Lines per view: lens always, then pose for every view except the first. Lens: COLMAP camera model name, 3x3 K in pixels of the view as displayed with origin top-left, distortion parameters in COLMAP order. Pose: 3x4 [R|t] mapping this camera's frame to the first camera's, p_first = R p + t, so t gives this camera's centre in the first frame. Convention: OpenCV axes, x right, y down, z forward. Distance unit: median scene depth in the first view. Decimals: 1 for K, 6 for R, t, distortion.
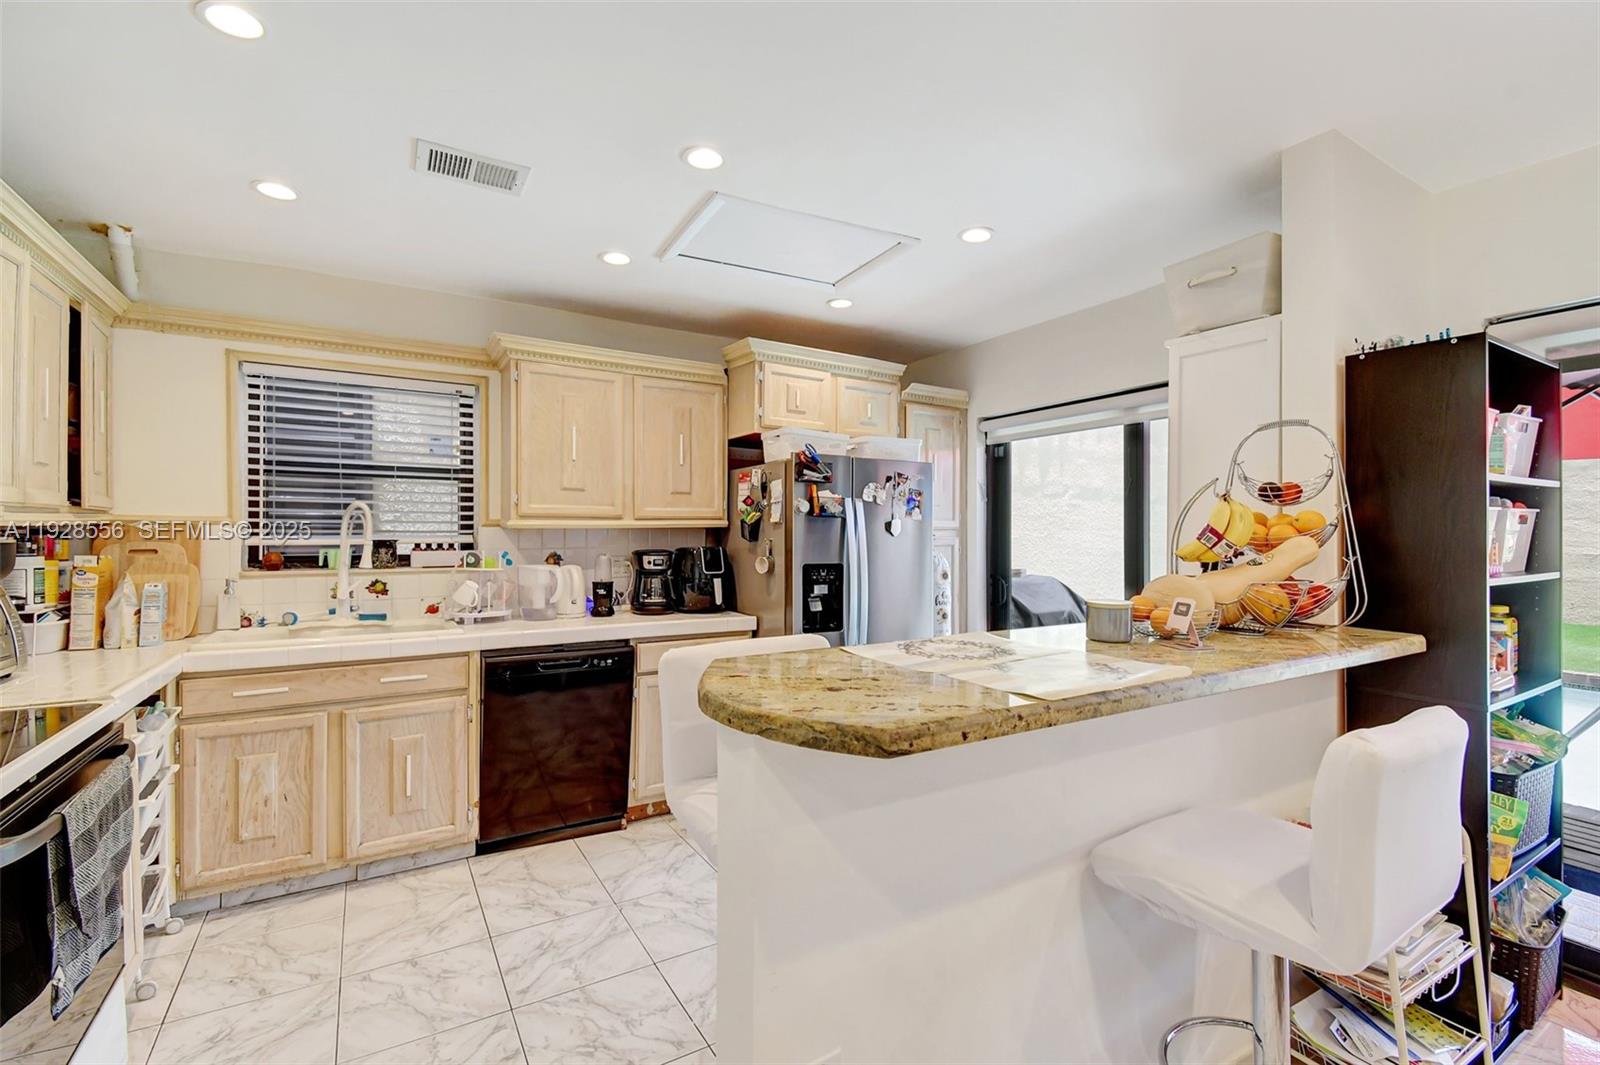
lens RADIAL K [[715.3, 0, 800.0], [0, 715.3, 532.5], [0, 0, 1]] dist [-0.000086, -0.000286]
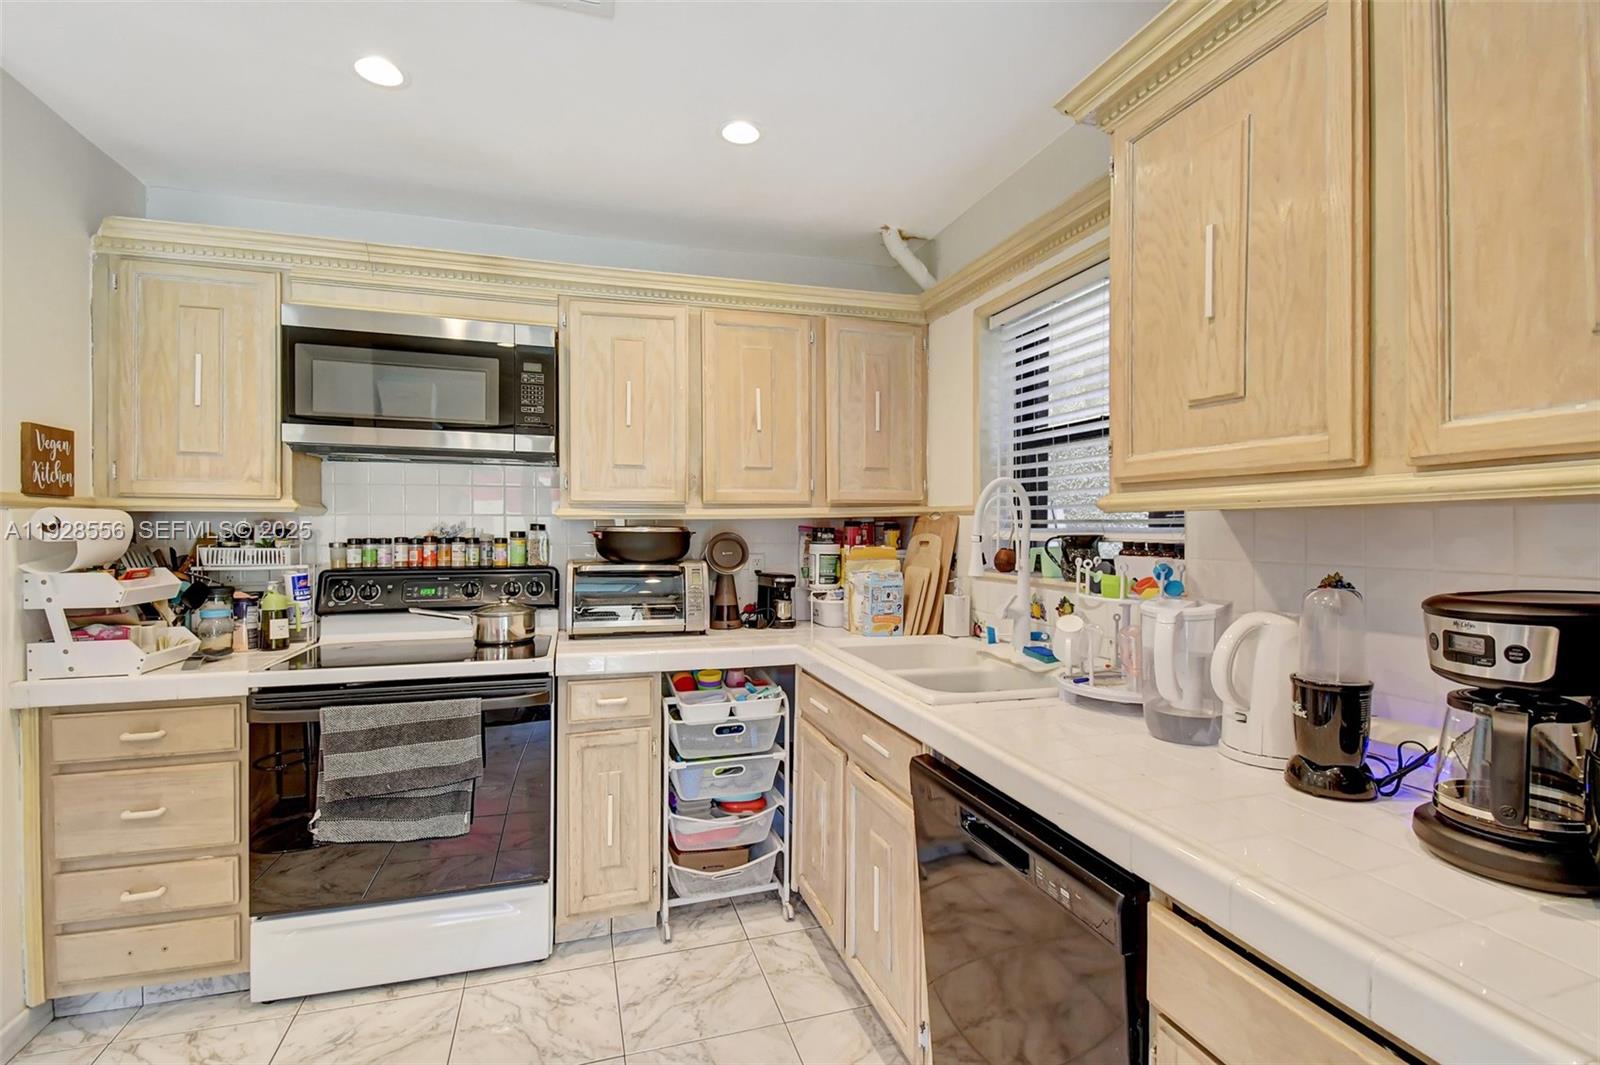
lens RADIAL K [[750.3, 0, 800.0], [0, 750.3, 532.5], [0, 0, 1]] dist [0.000863, 0.000011]
pose [[-0.248284, 0.010962, -0.968625, 0.102081], [0.001717, 0.999939, 0.010876, 0.001306], [0.968686, 0.001037, -0.248287, 0.913490]]
